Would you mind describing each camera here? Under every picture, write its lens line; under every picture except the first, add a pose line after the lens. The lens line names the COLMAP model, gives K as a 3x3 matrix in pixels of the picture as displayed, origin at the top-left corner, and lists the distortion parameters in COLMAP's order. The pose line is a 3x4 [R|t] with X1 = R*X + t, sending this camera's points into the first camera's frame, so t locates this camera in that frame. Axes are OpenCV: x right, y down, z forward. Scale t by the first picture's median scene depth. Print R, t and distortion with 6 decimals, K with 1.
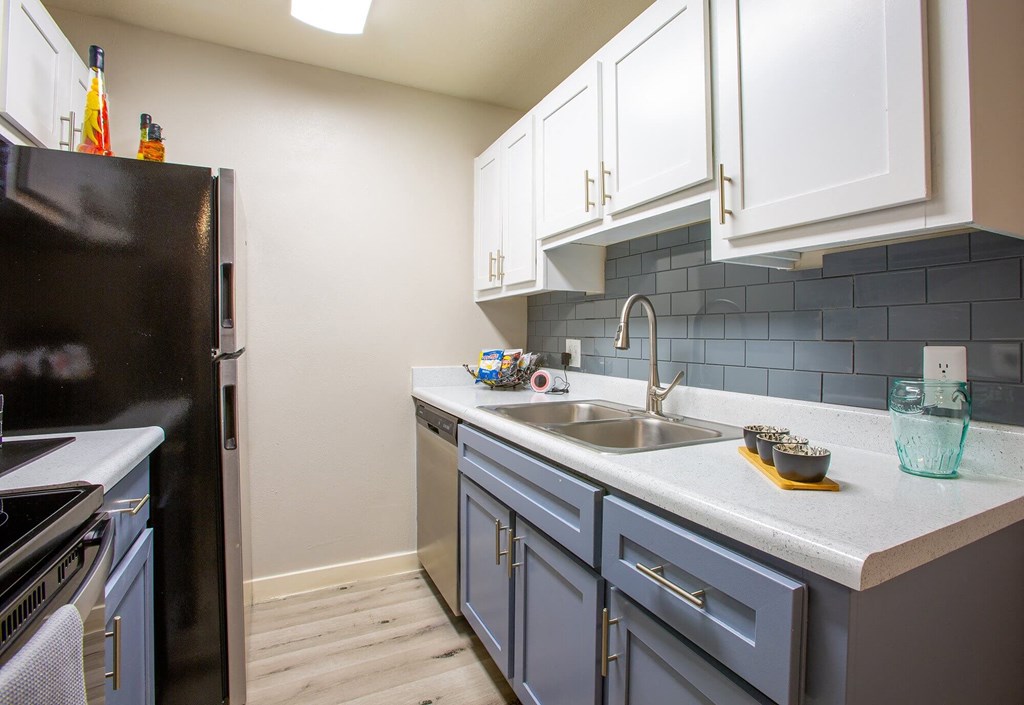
lens RADIAL K [[515.3, 0, 513.7], [0, 515.3, 330.5], [0, 0, 1]] dist [-0.107195, 0.058732]
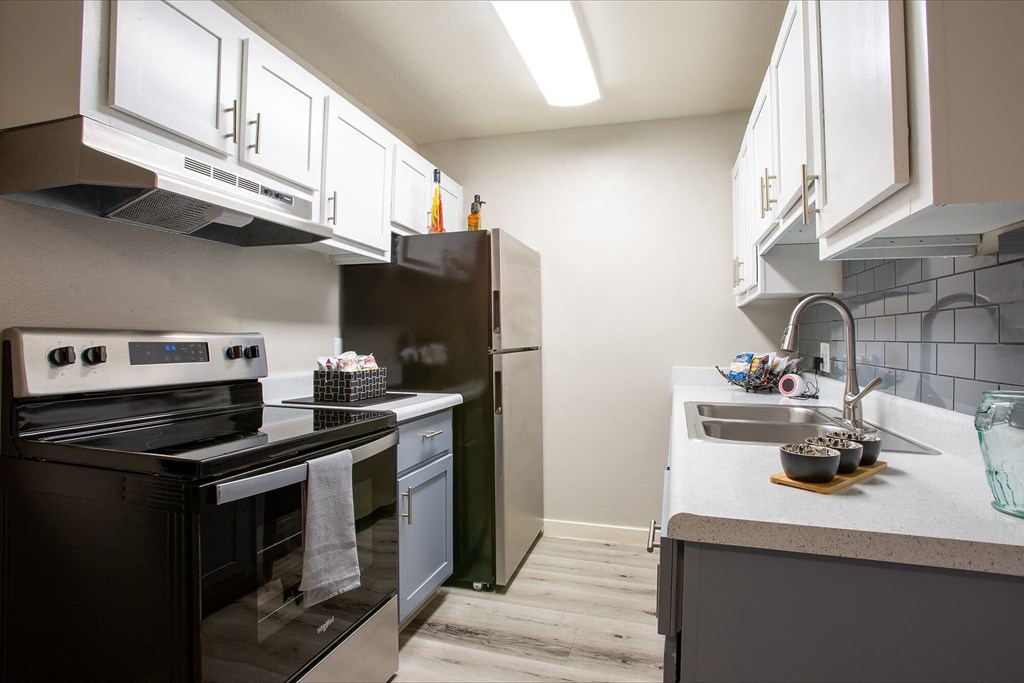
lens RADIAL K [[496.7, 0, 502.2], [0, 496.7, 337.4], [0, 0, 1]] dist [-0.066843, 0.032850]
pose [[0.721069, -0.002808, -0.692858, 0.367729], [0.005258, 0.999985, 0.001419, 0.003534], [0.692843, -0.004666, 0.721073, -0.058426]]
